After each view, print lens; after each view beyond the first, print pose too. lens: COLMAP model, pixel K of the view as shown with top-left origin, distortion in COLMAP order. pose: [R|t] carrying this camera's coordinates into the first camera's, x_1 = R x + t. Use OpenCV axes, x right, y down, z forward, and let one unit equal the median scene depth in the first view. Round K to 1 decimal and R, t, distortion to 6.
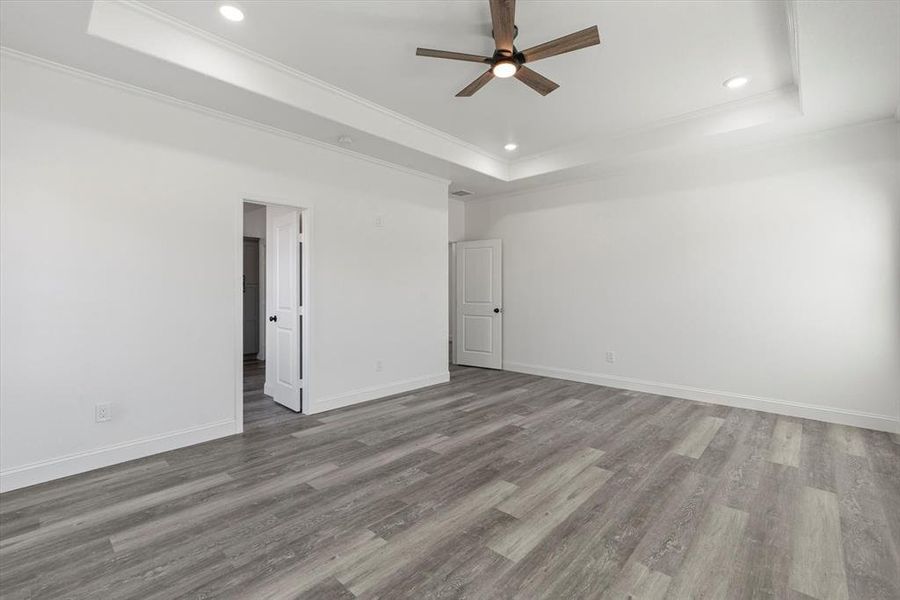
lens RADIAL K [[396.6, 0, 449.9], [0, 396.6, 296.4], [0, 0, 1]] dist [0.001055, -0.000097]
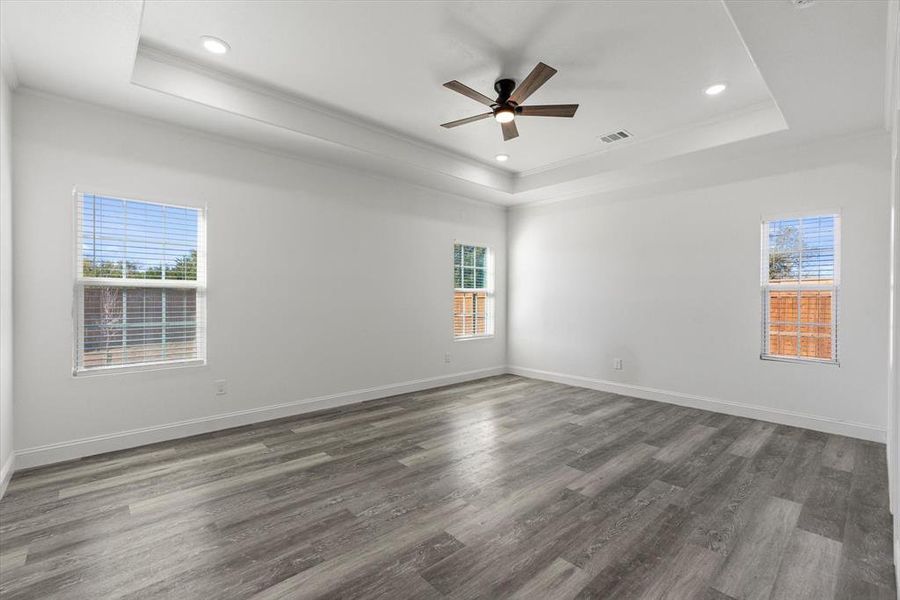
lens RADIAL K [[396.6, 0, 450.1], [0, 396.6, 298.9], [0, 0, 1]] dist [0.001055, -0.000097]
pose [[-0.996553, -0.002865, 0.082915, 0.183030], [-0.001858, 0.999924, 0.012219, -0.026277], [-0.082944, 0.012023, -0.996482, 1.997192]]
